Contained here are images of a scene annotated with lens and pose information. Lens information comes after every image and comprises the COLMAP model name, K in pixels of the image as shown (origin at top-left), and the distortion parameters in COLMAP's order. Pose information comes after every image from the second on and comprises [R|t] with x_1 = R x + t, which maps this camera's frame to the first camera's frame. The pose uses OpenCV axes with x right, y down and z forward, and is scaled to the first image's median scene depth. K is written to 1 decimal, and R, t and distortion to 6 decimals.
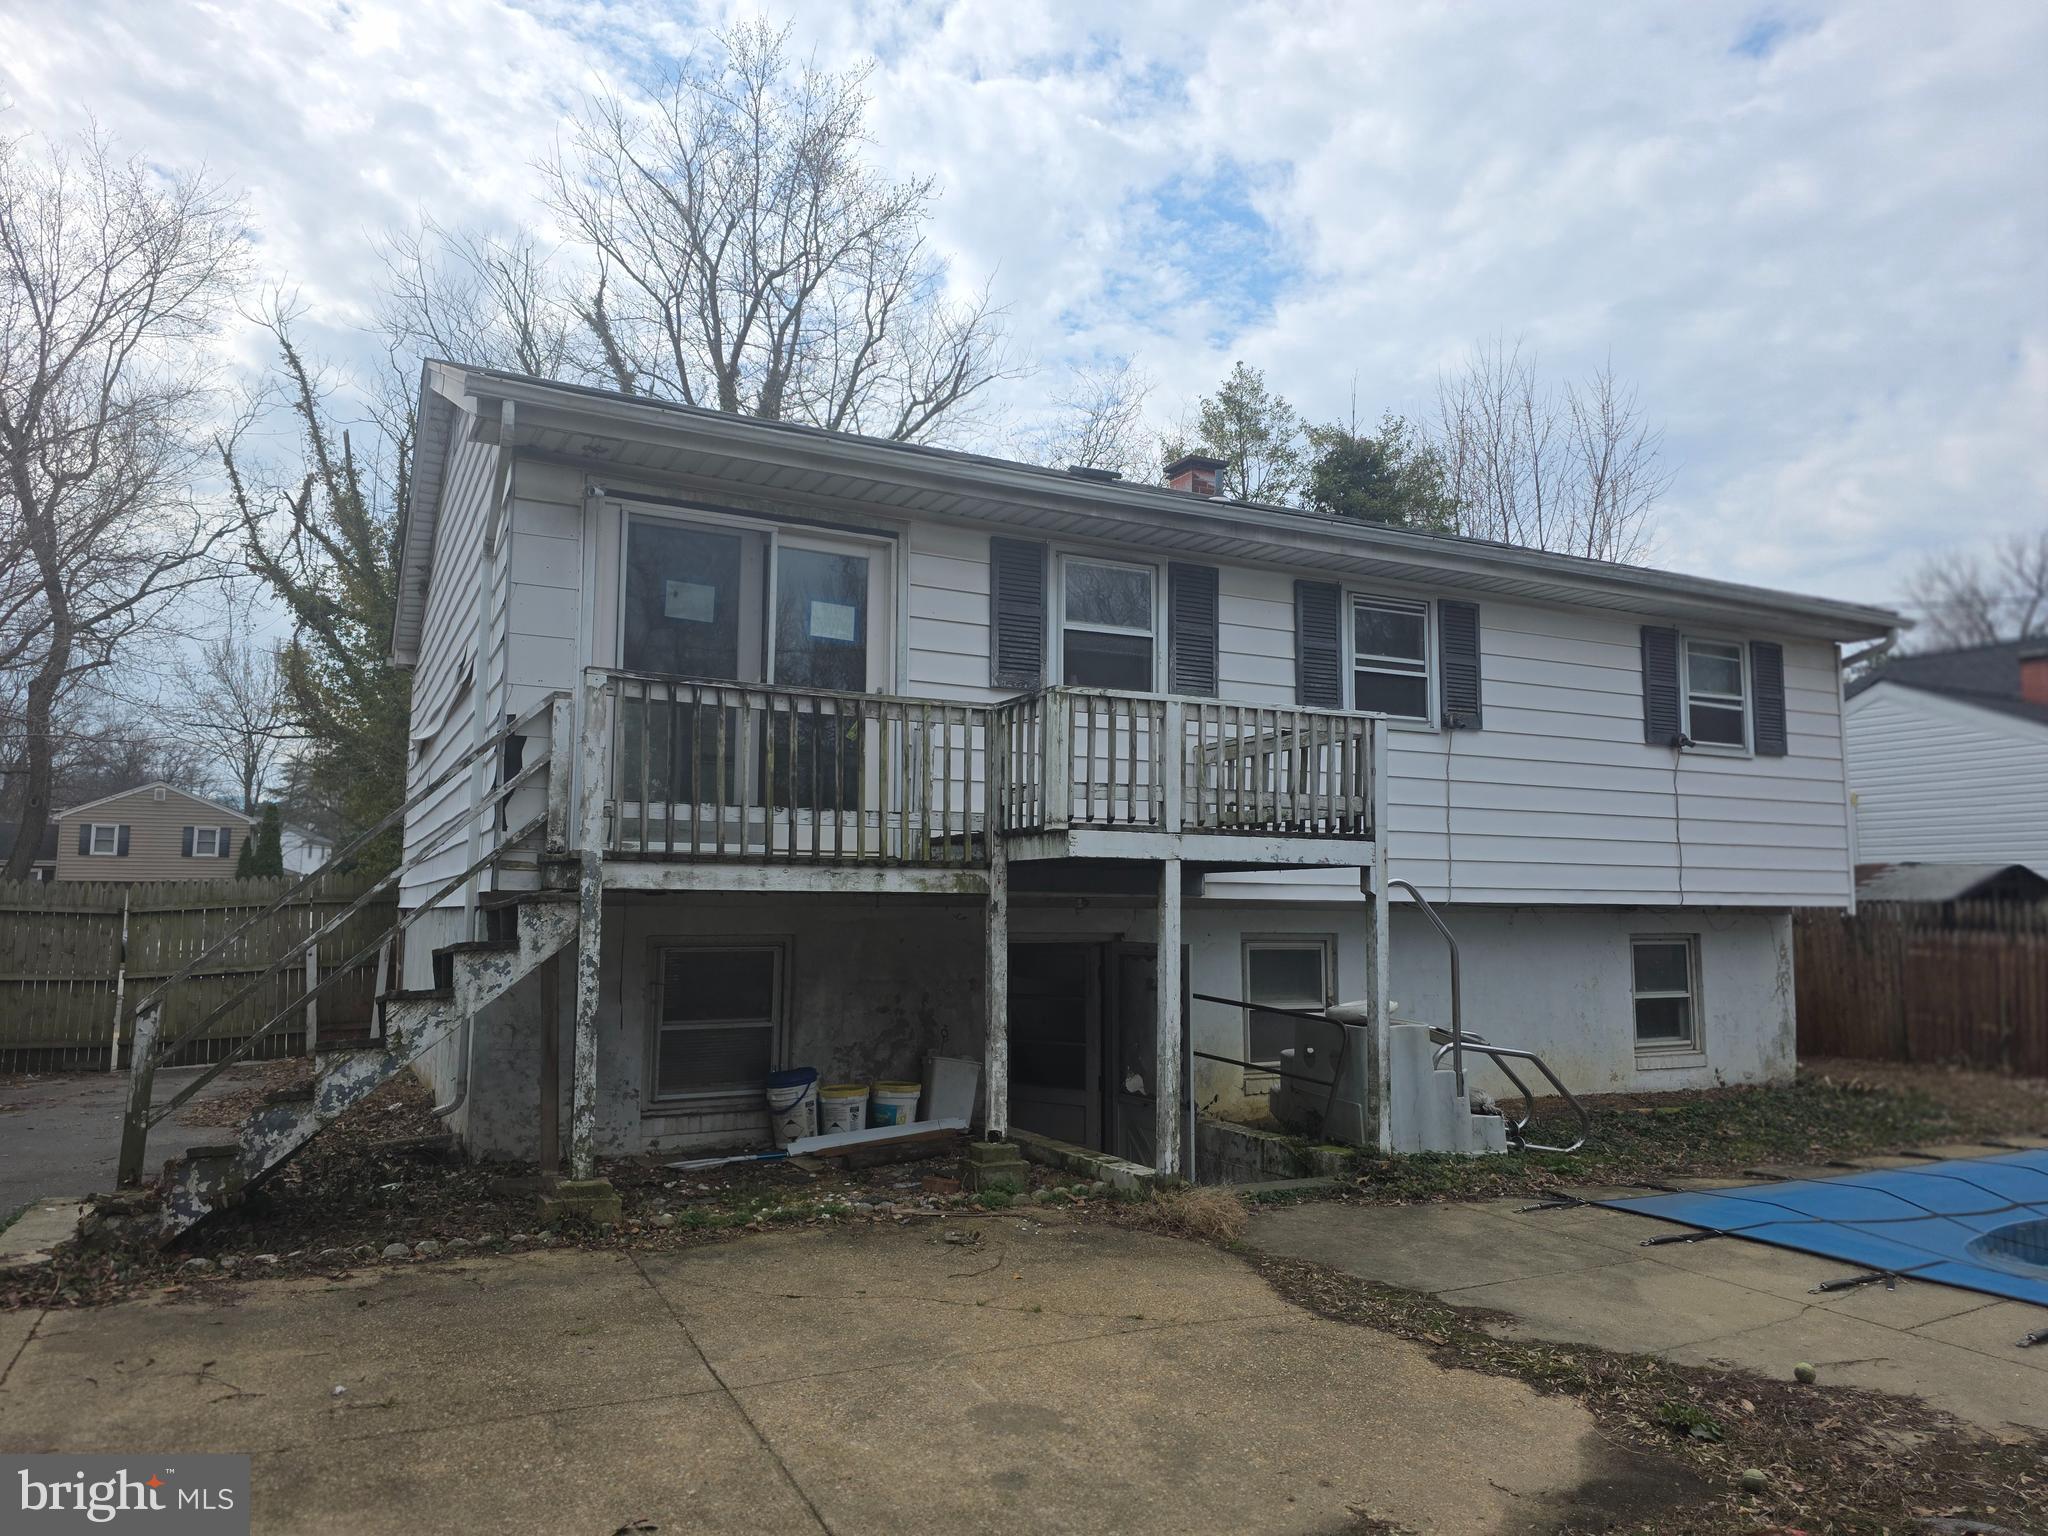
lens RADIAL K [[1362.0, 0, 1044.7], [0, 1362.0, 774.5], [0, 0, 1]] dist [0.055114, -0.055130]
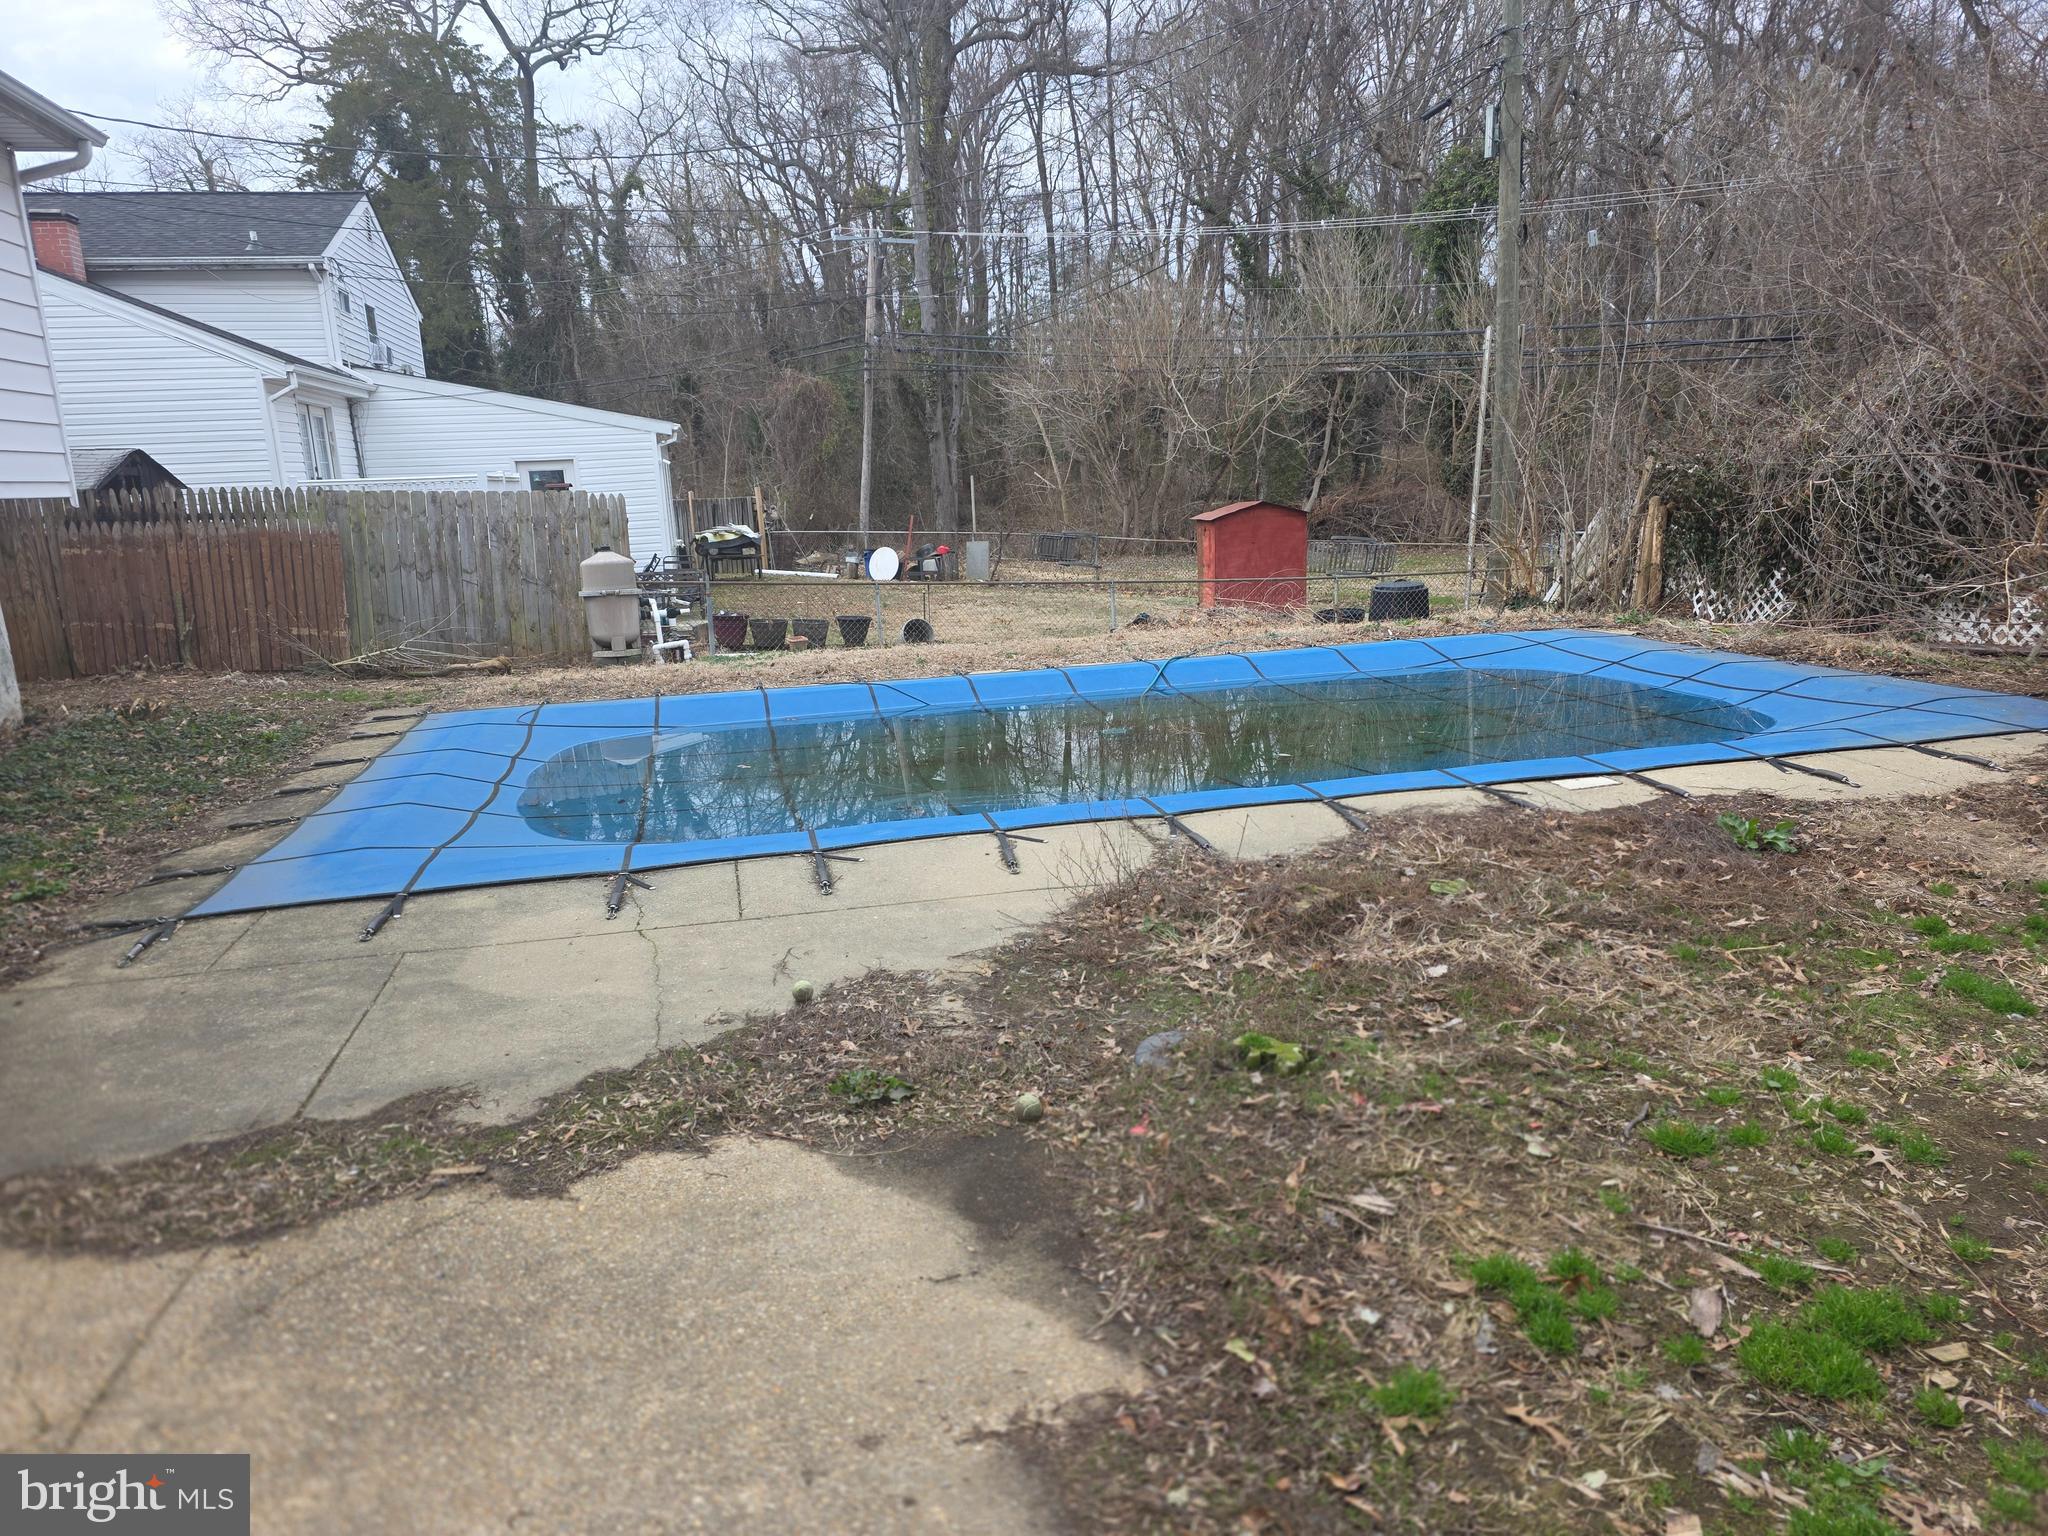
lens RADIAL K [[1362.0, 0, 1032.6], [0, 1362.0, 784.8], [0, 0, 1]] dist [0.055114, -0.055130]
pose [[0.262555, -0.234189, 0.936067, -0.211772], [-0.047702, 0.965764, 0.254998, 0.068592], [-0.963737, -0.111603, 0.242394, 0.650520]]
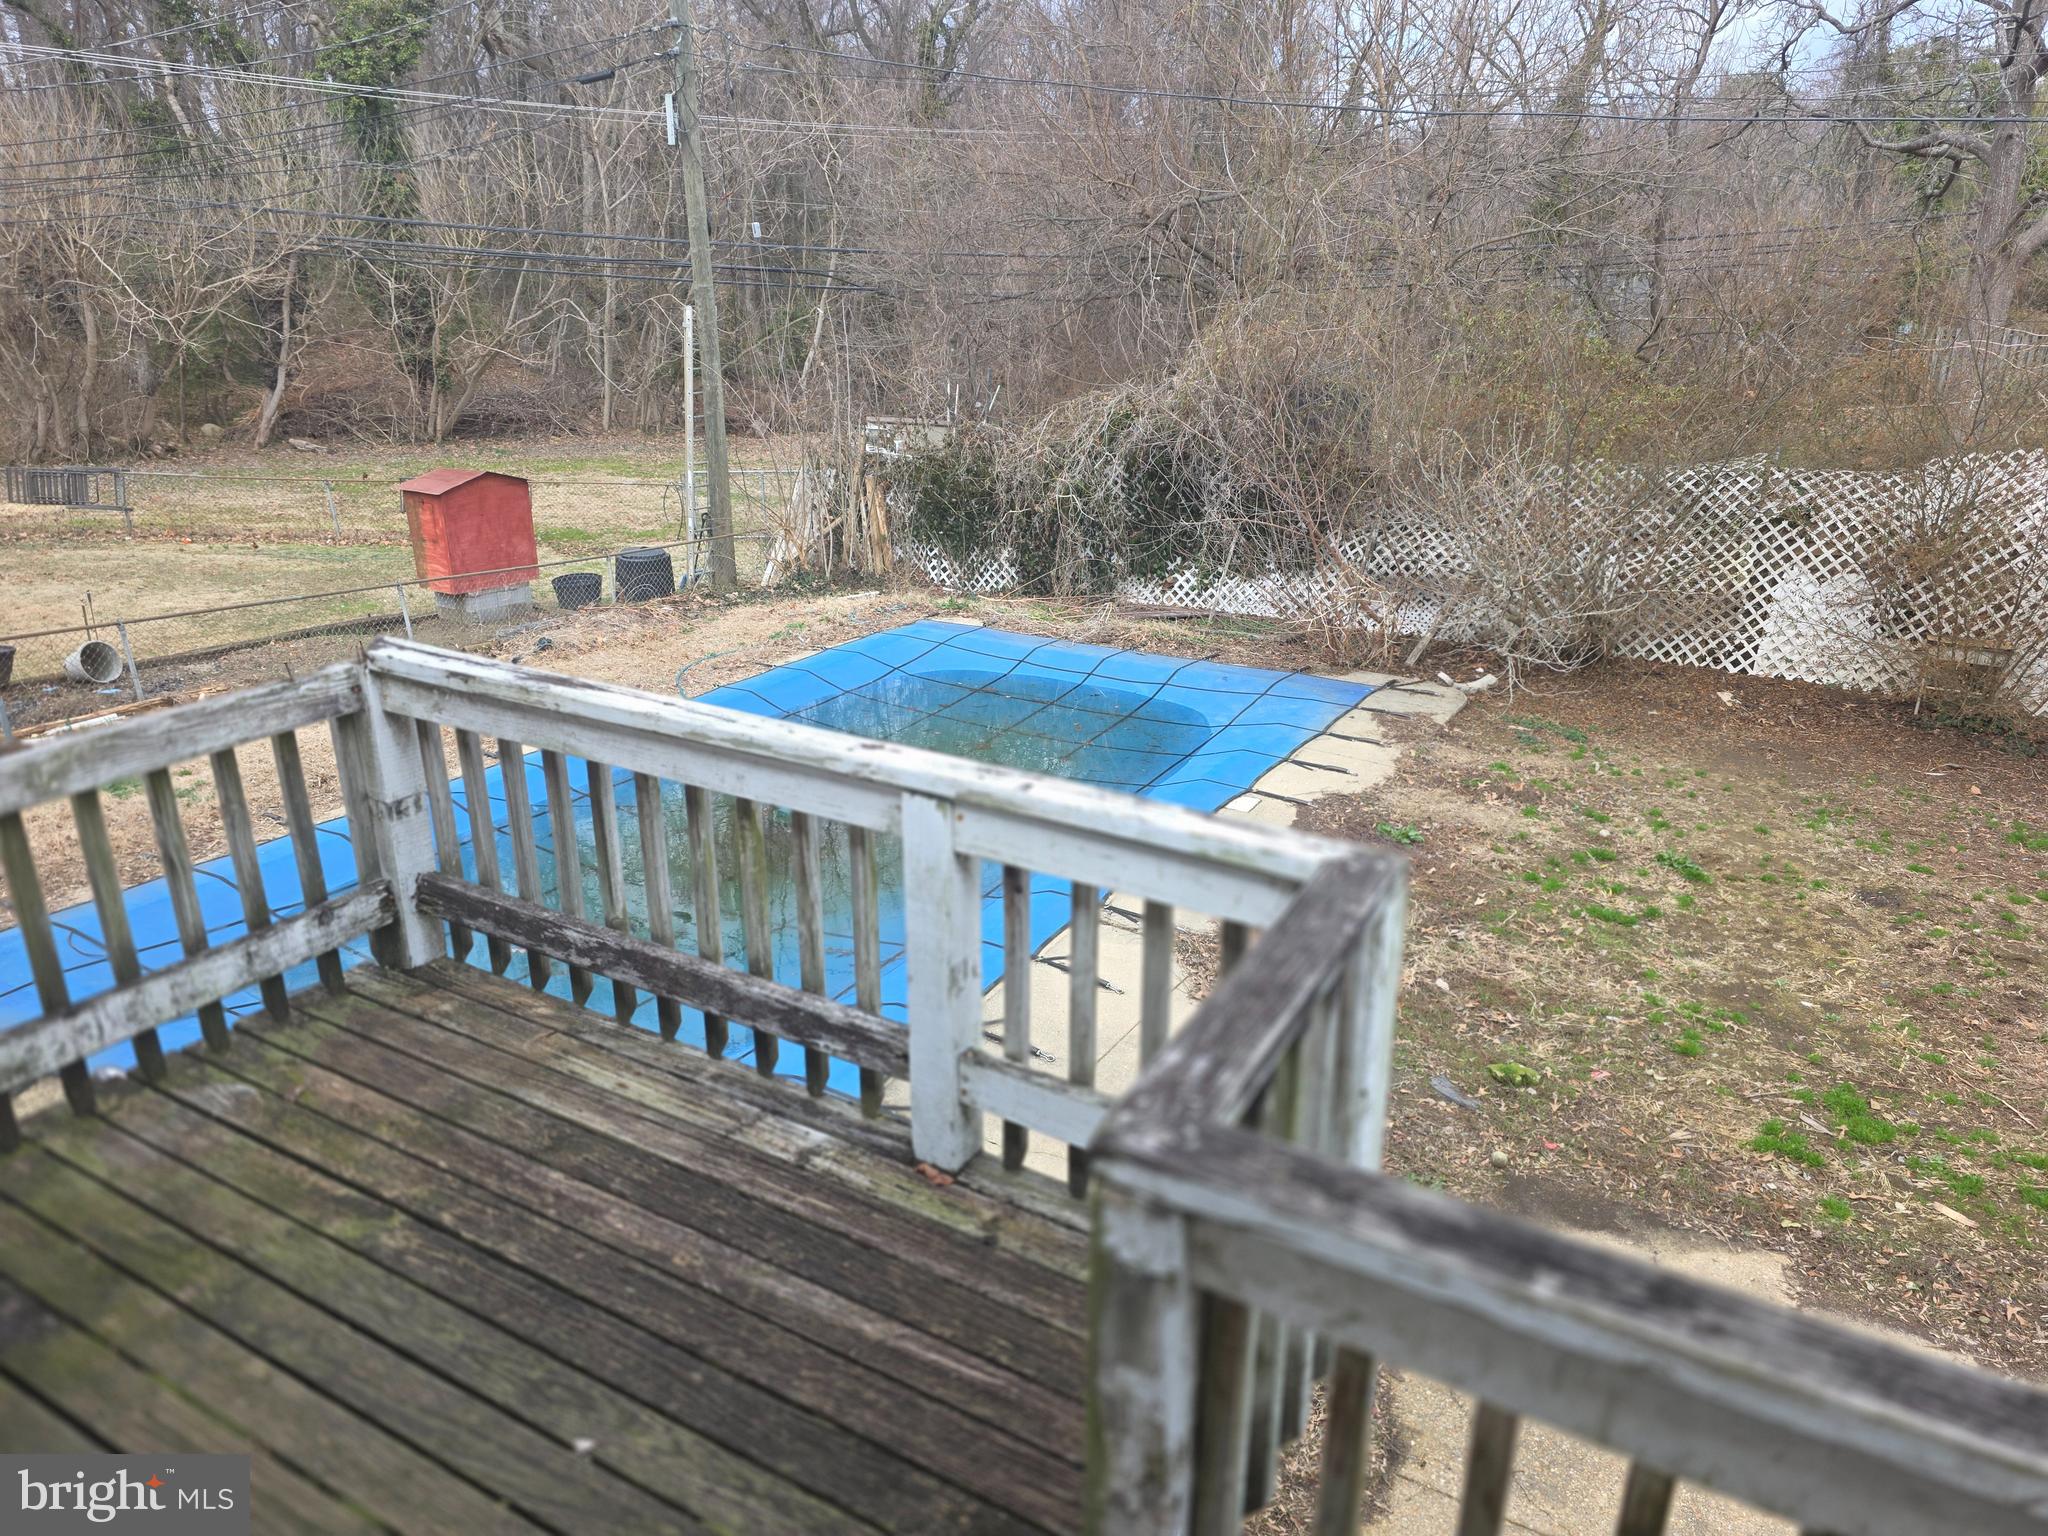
lens RADIAL K [[1362.0, 0, 1056.8], [0, 1362.0, 777.4], [0, 0, 1]] dist [0.055114, -0.055130]
pose [[-0.531431, -0.305542, 0.790080, -0.218609], [-0.103654, 0.949132, 0.297330, -0.205910], [-0.840736, 0.076115, -0.536068, 1.710294]]
